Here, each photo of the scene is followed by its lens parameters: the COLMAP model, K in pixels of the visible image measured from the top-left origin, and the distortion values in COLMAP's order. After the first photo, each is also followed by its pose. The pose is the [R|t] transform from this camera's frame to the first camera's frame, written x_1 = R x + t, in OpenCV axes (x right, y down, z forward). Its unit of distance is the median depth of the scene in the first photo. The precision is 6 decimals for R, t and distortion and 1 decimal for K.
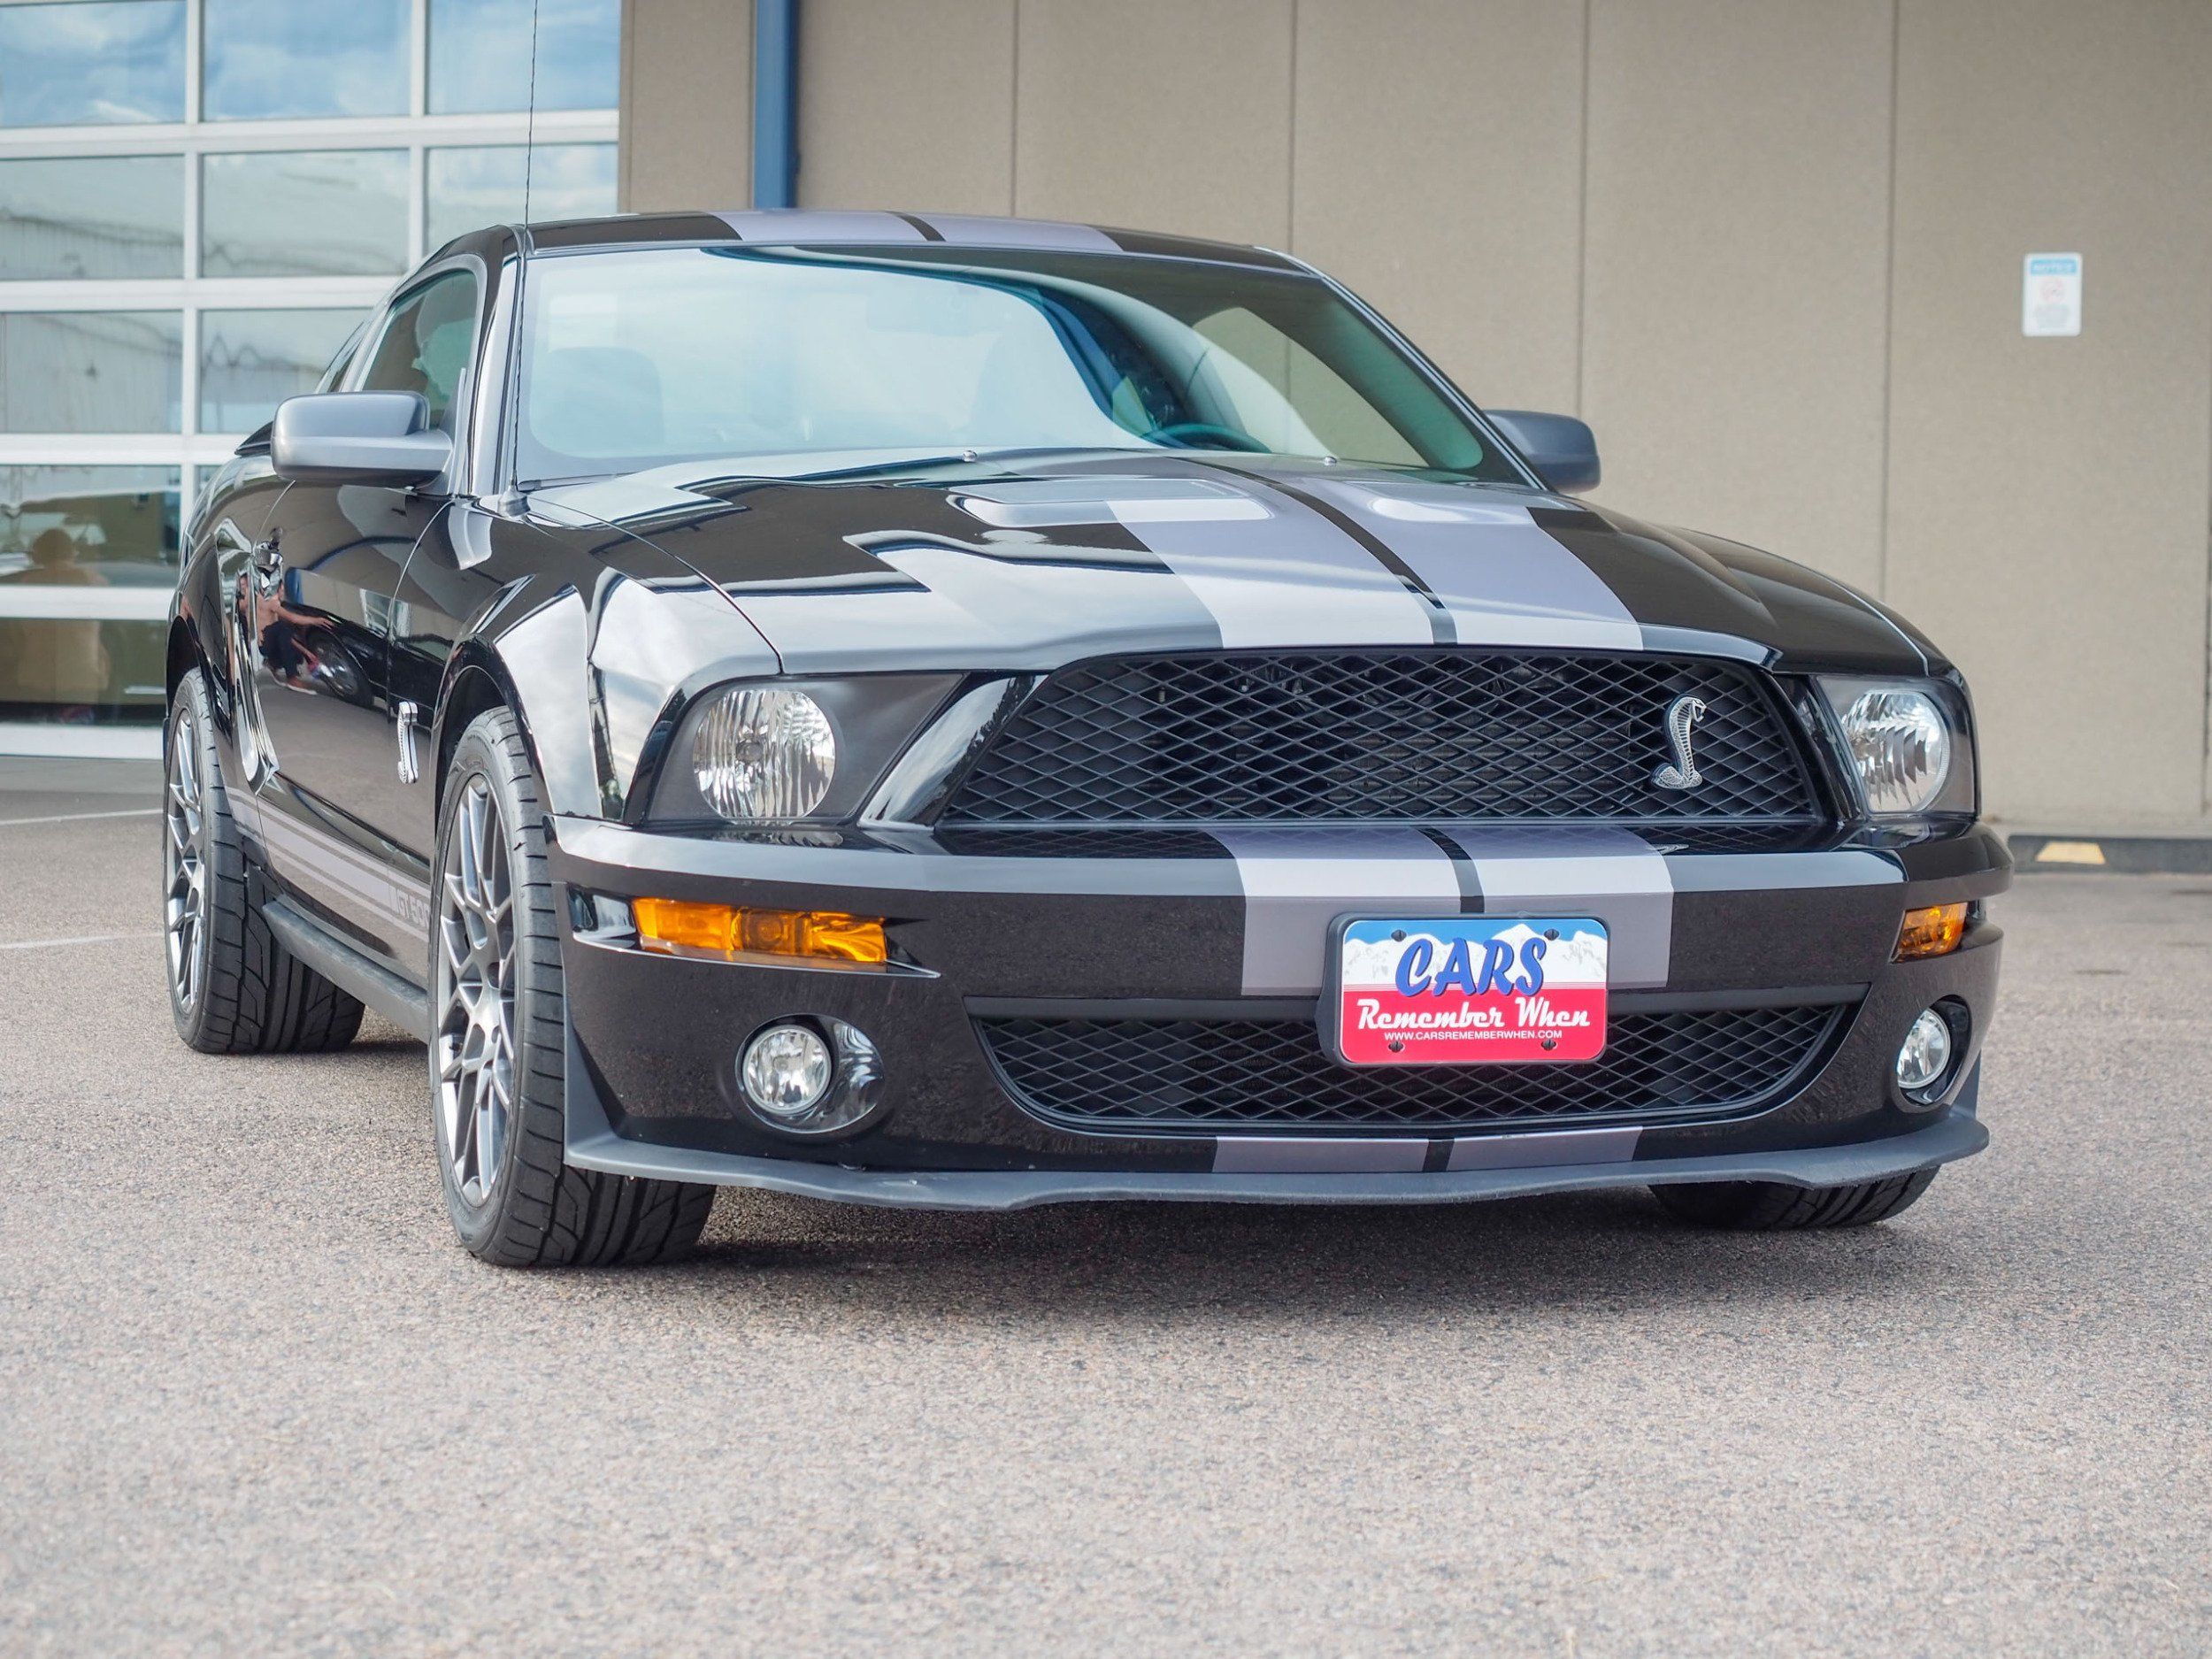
lens RADIAL K [[4863.8, 0, 1011.8], [0, 4863.8, 833.7], [0, 0, 1]] dist [0.048466, -0.377255]
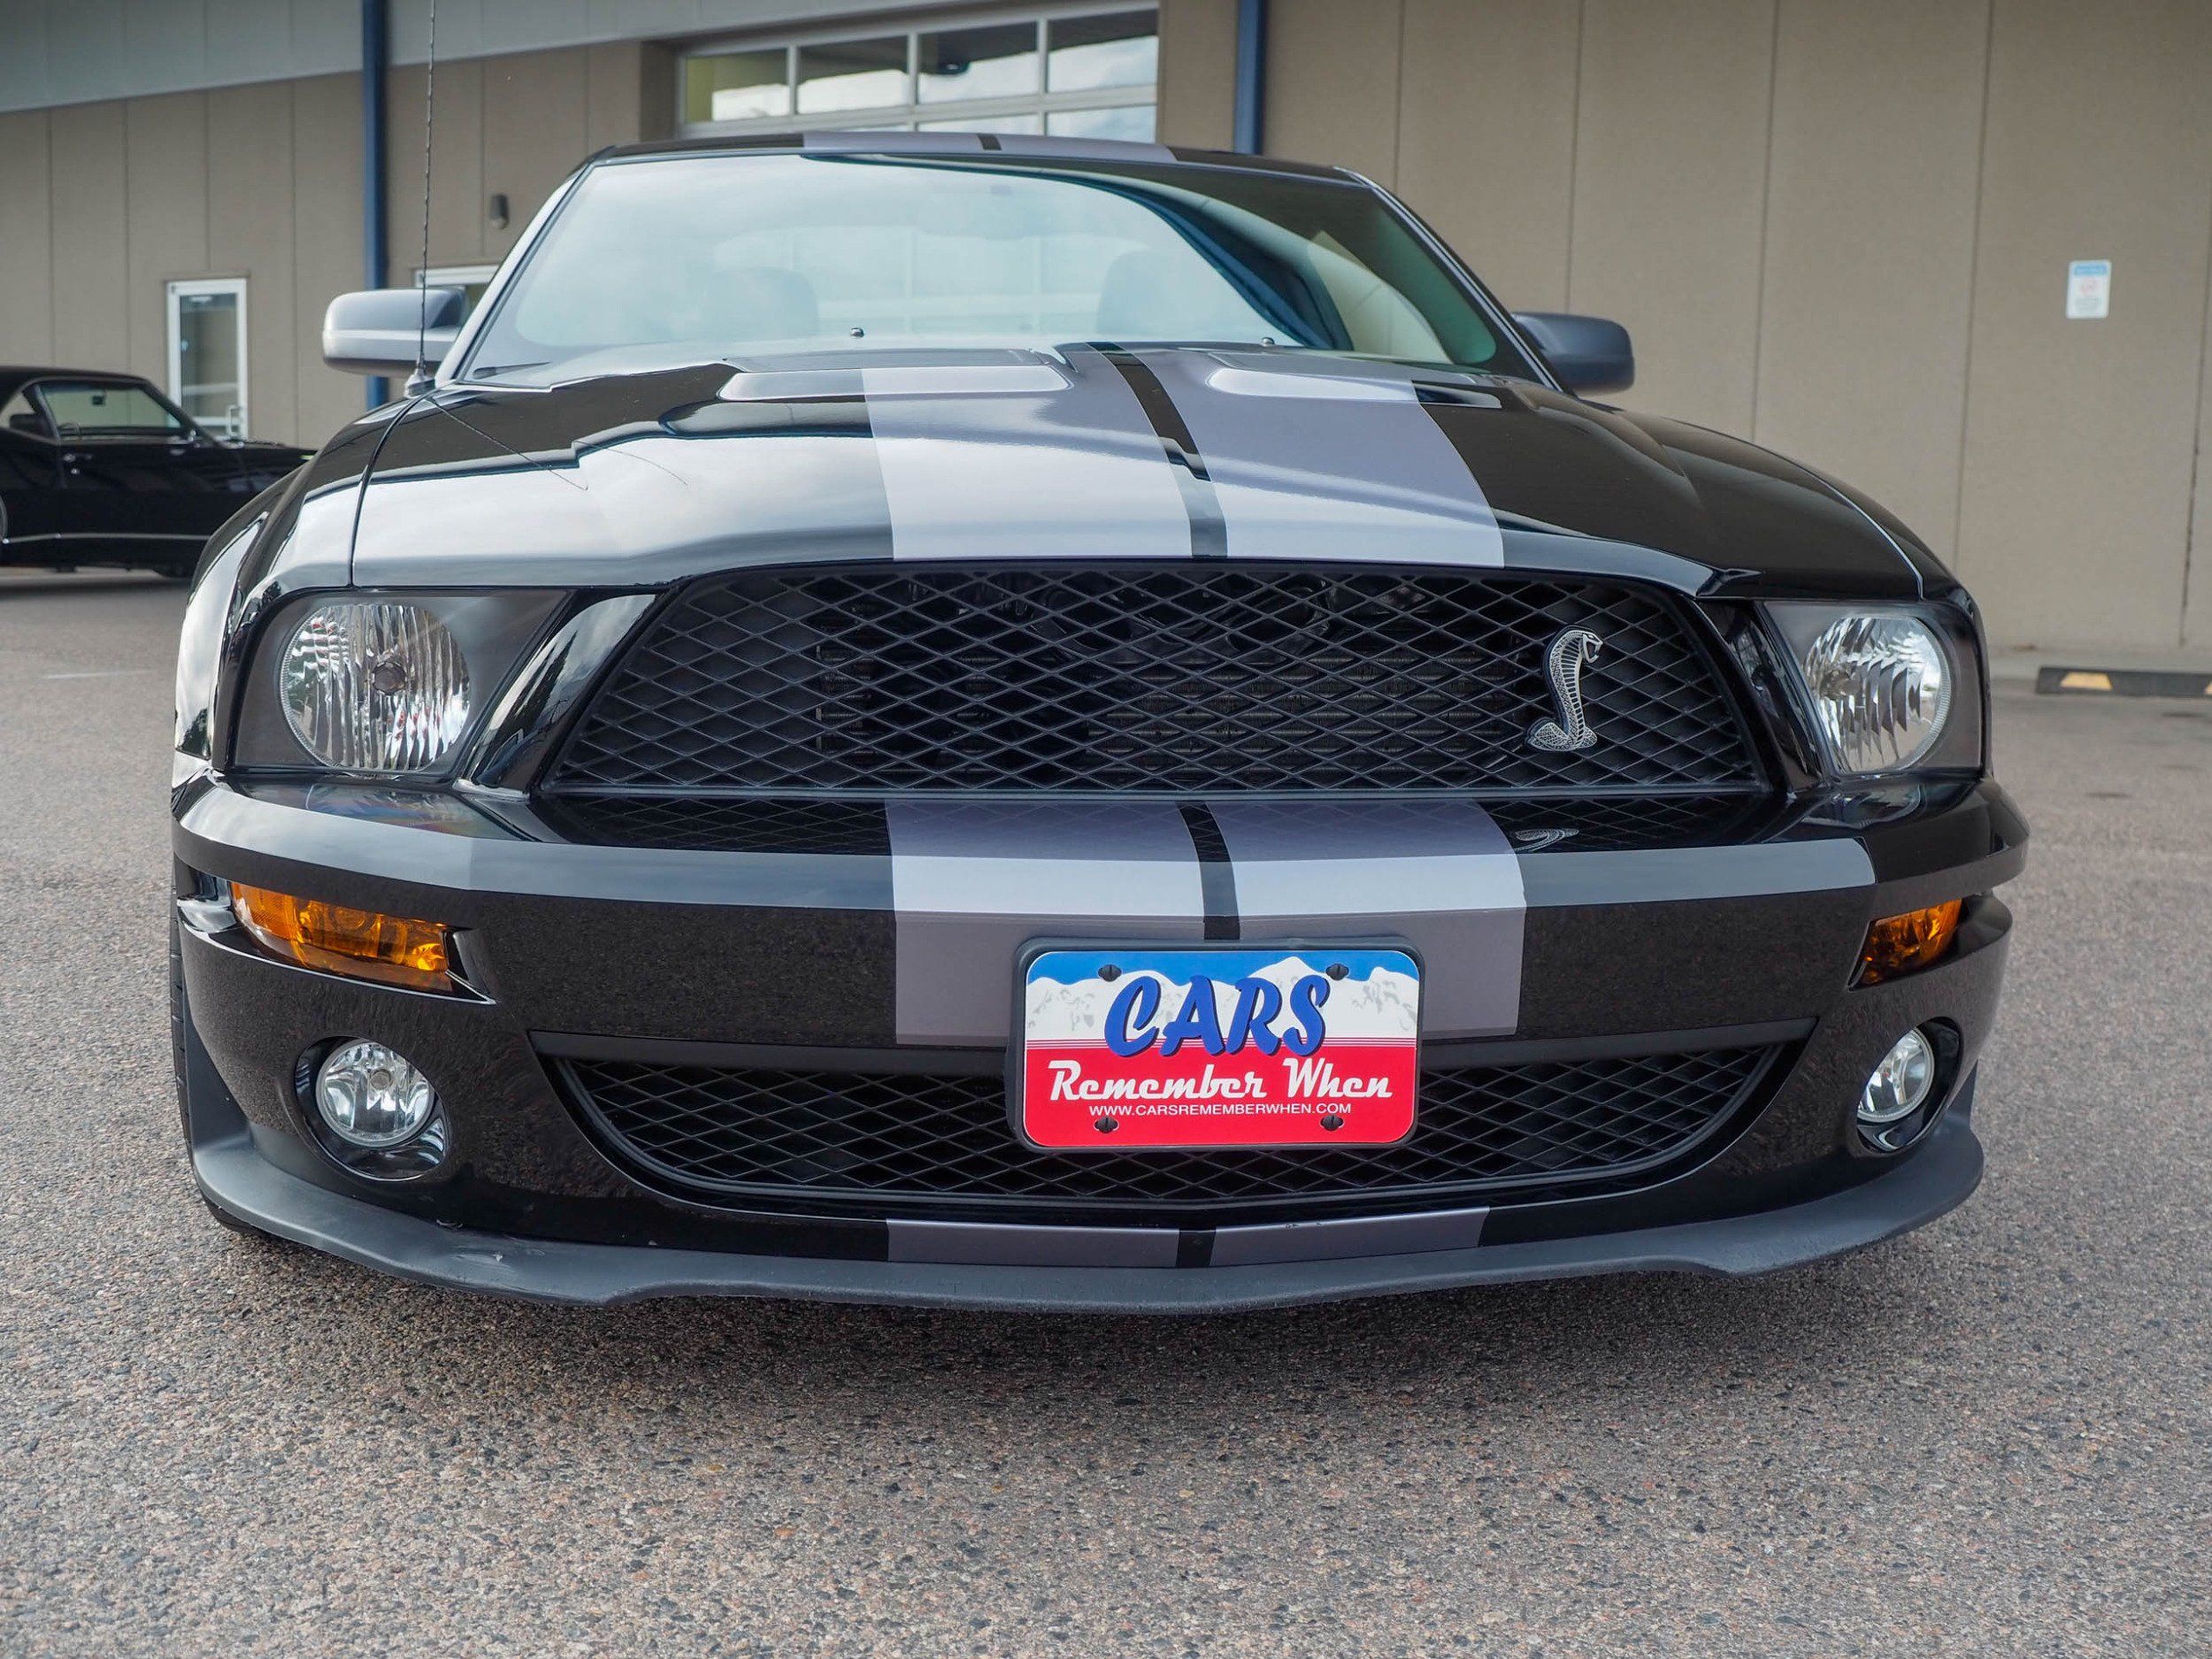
lens RADIAL K [[2494.8, 0, 1085.9], [0, 2494.8, 801.6], [0, 0, 1]] dist [0.021406, -0.044936]
pose [[0.986546, 0.027152, -0.161214, 0.130504], [-0.014962, 0.996969, 0.076353, -0.030688], [0.162798, -0.072913, 0.983962, 0.626941]]
